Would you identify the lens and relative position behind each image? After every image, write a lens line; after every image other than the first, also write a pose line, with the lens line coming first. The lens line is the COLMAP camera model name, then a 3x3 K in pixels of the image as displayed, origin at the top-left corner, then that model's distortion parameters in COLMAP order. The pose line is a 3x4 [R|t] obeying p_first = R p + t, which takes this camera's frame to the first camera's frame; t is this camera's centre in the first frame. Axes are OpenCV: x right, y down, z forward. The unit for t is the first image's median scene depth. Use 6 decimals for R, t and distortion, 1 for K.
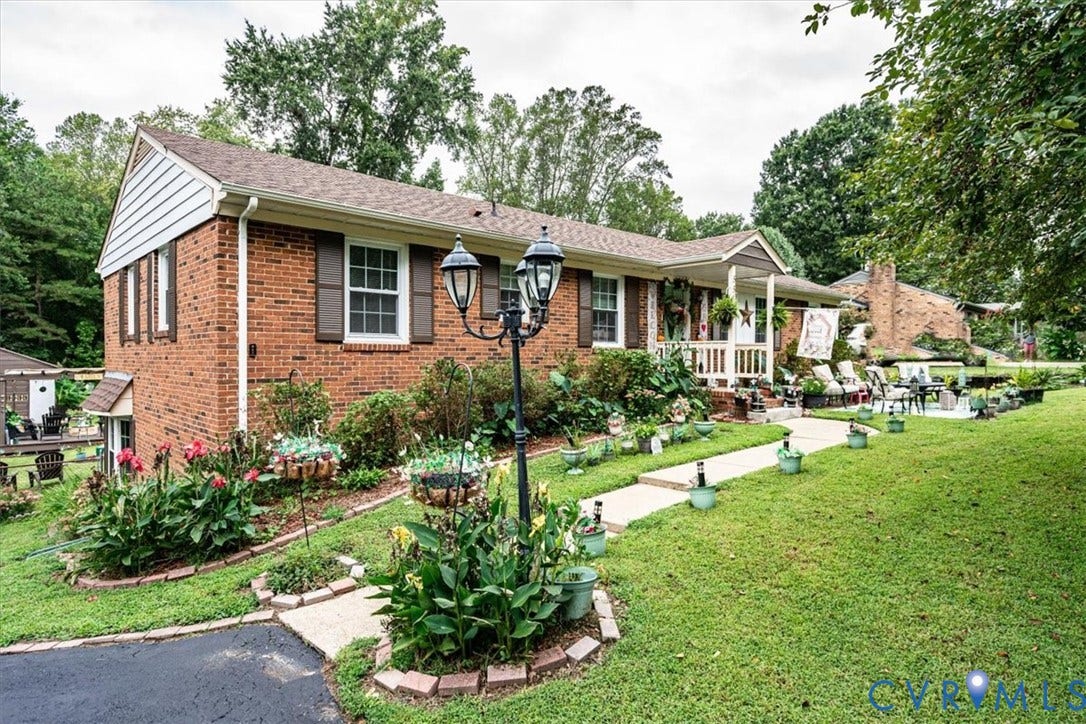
lens RADIAL K [[593.3, 0, 543.0], [0, 593.3, 362.0], [0, 0, 1]] dist [0.033788, -0.053194]
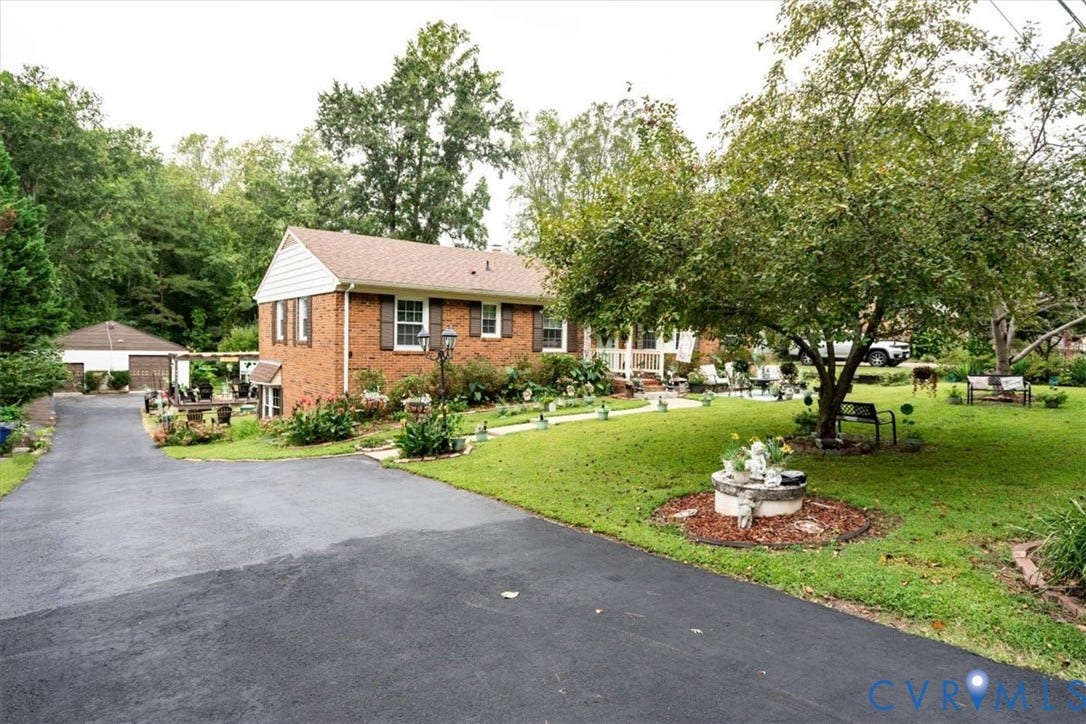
lens RADIAL K [[593.3, 0, 543.0], [0, 593.3, 362.0], [0, 0, 1]] dist [0.033788, -0.053194]
pose [[0.994363, 0.023106, -0.103477, 0.253102], [-0.020477, 0.999442, 0.026396, -0.039246], [0.104029, -0.024128, 0.994282, -0.635257]]
